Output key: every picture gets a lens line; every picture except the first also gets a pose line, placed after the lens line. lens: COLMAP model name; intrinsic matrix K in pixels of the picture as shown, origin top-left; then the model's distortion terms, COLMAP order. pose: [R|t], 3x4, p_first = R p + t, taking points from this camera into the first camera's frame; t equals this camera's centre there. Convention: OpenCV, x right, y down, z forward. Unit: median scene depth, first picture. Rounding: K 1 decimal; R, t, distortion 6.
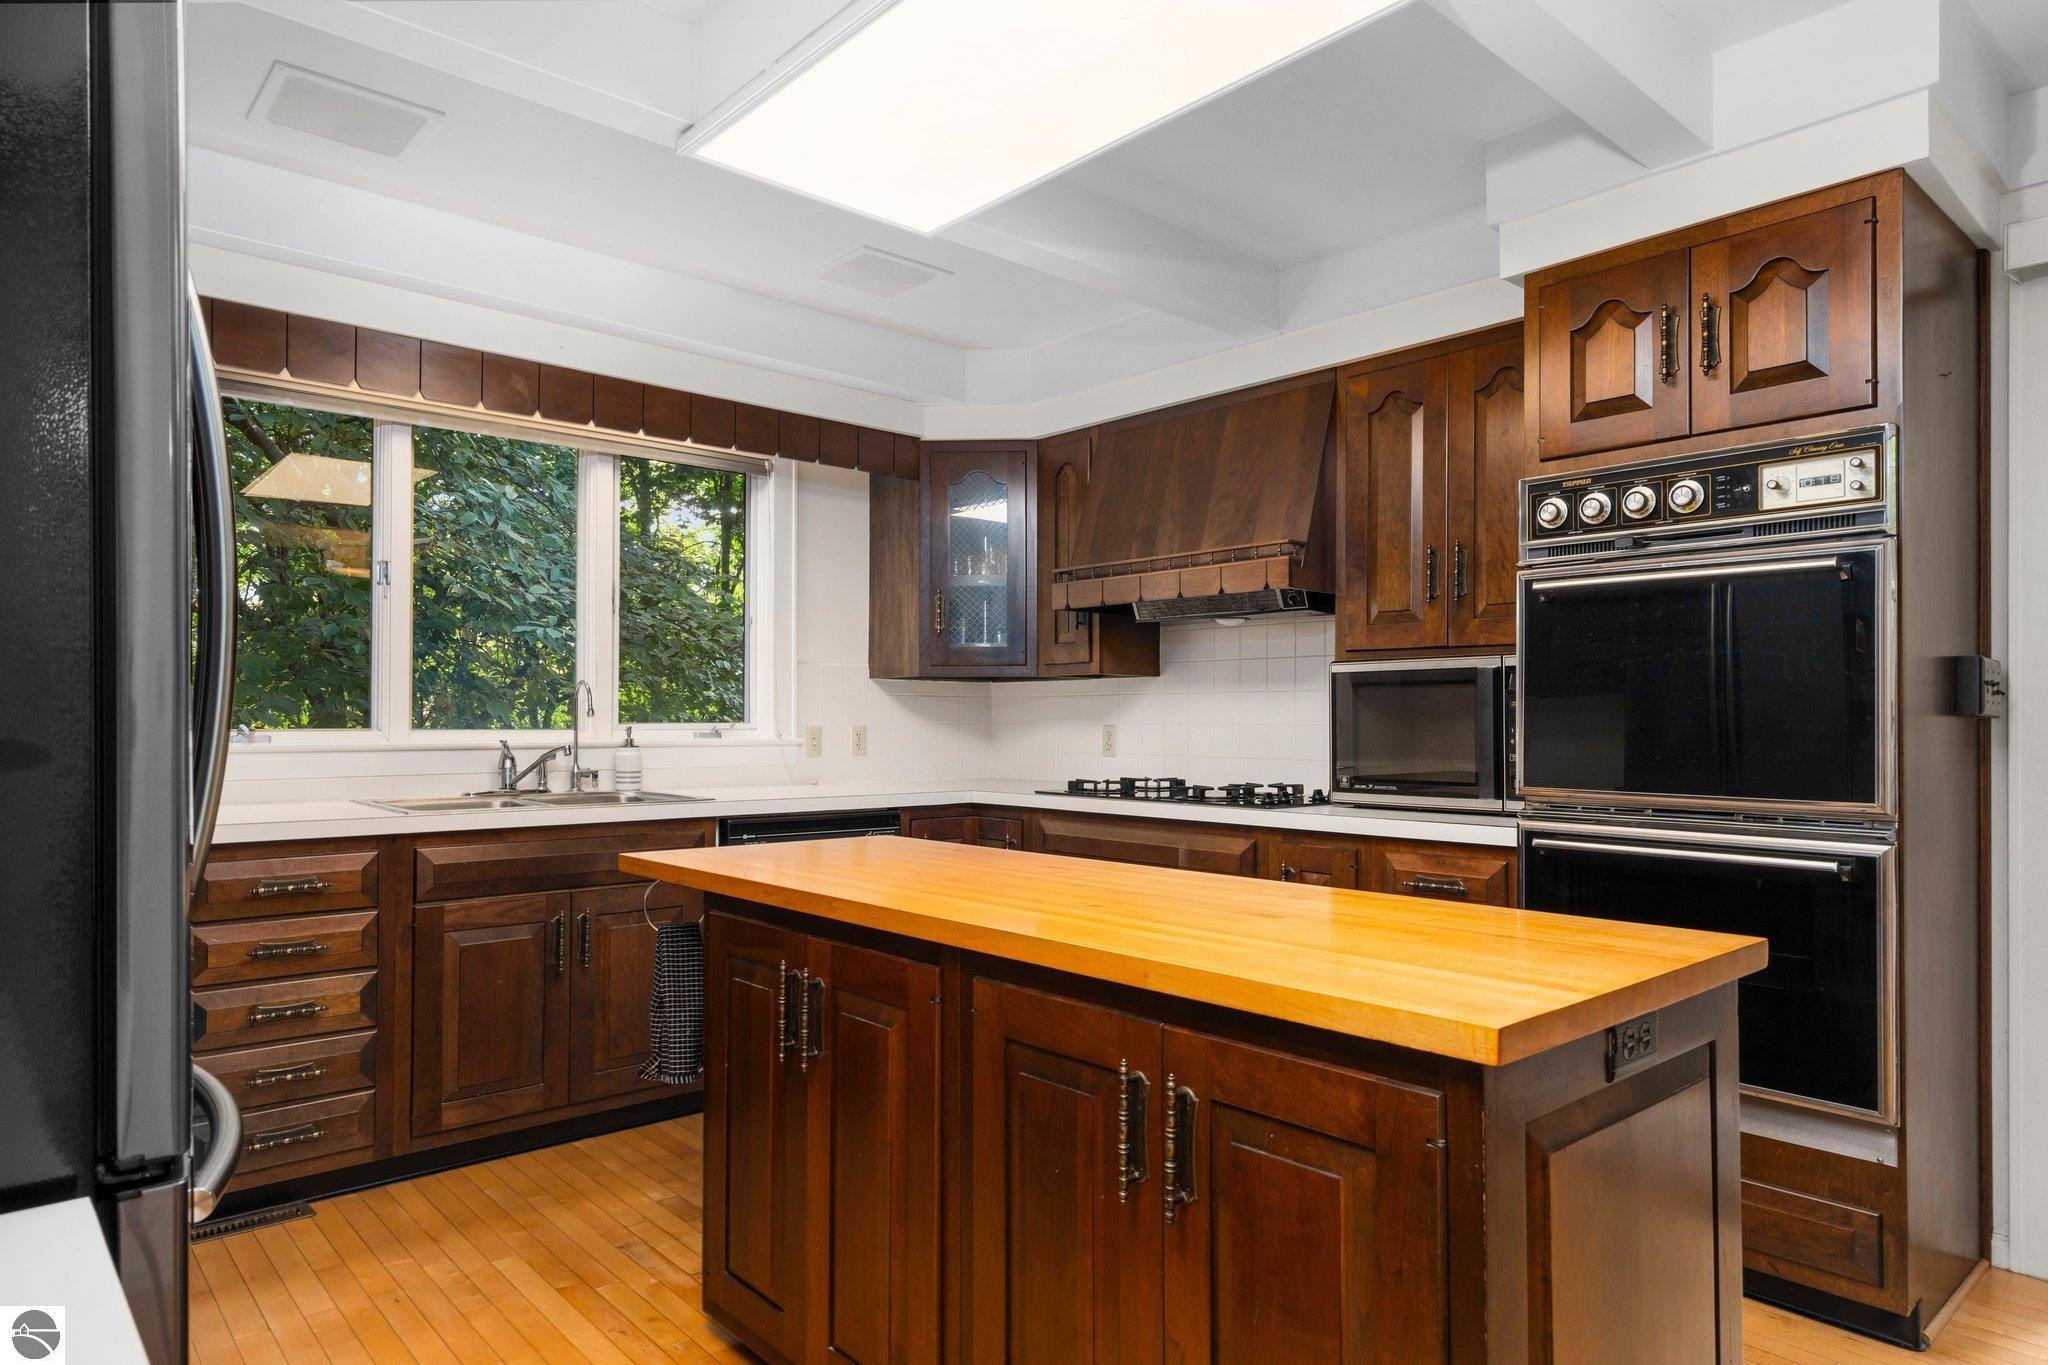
lens RADIAL K [[1221.5, 0, 1021.8], [0, 1221.5, 711.7], [0, 0, 1]] dist [-0.000274, -0.000070]
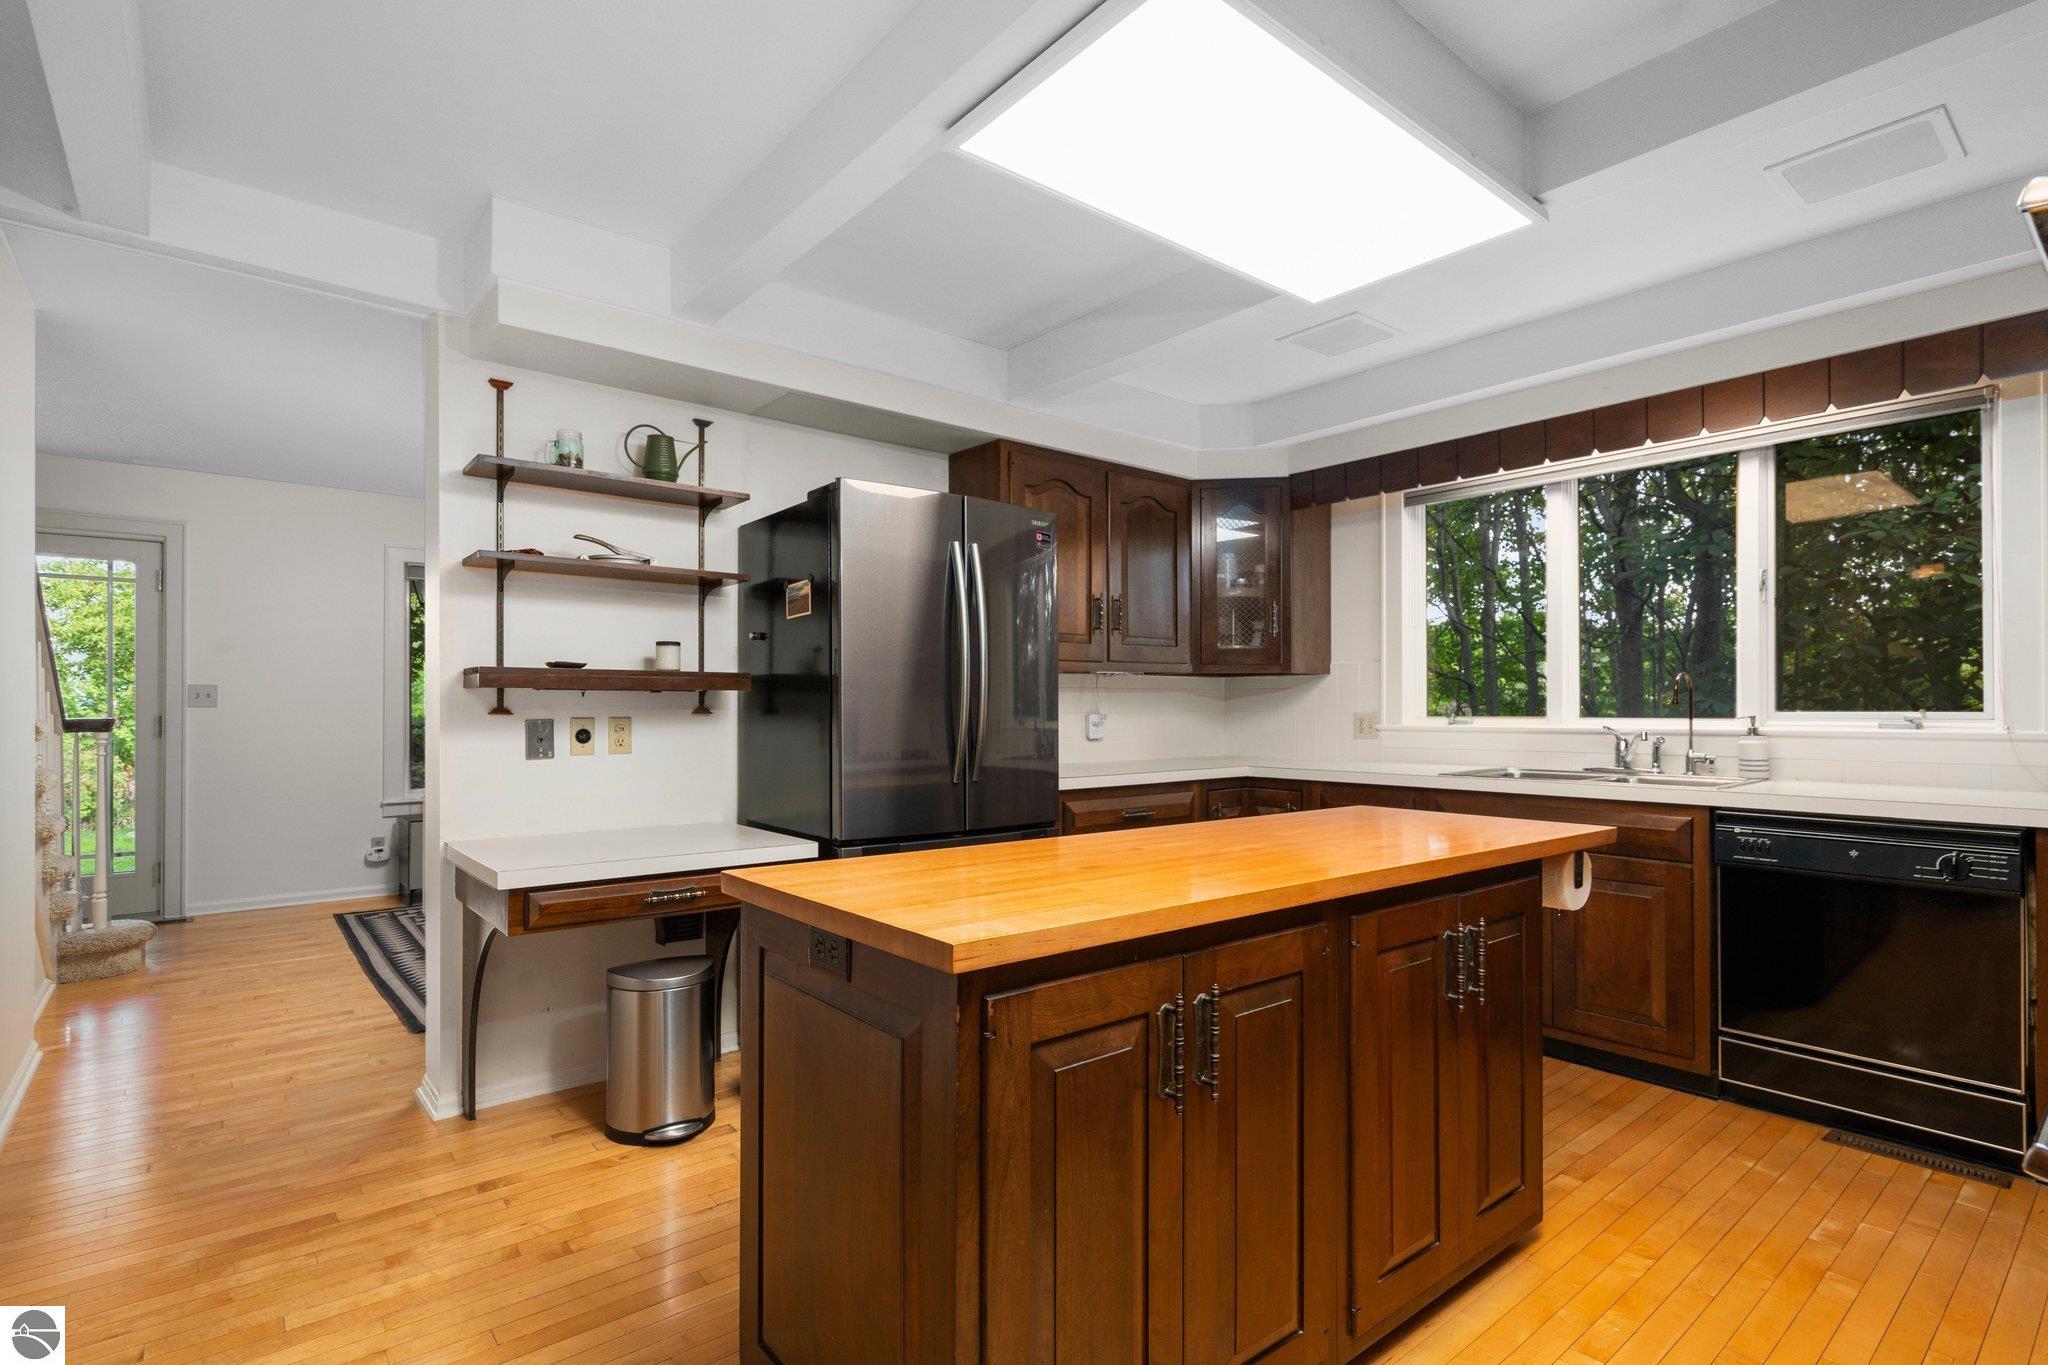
lens RADIAL K [[1044.9, 0, 1025.4], [0, 1044.9, 699.4], [0, 0, 1]] dist [0.001407, 0.000367]
pose [[-0.059659, -0.010277, -0.998166, 0.602286], [0.004884, 0.999932, -0.010588, 0.005747], [0.998207, -0.005507, -0.059605, 0.474974]]
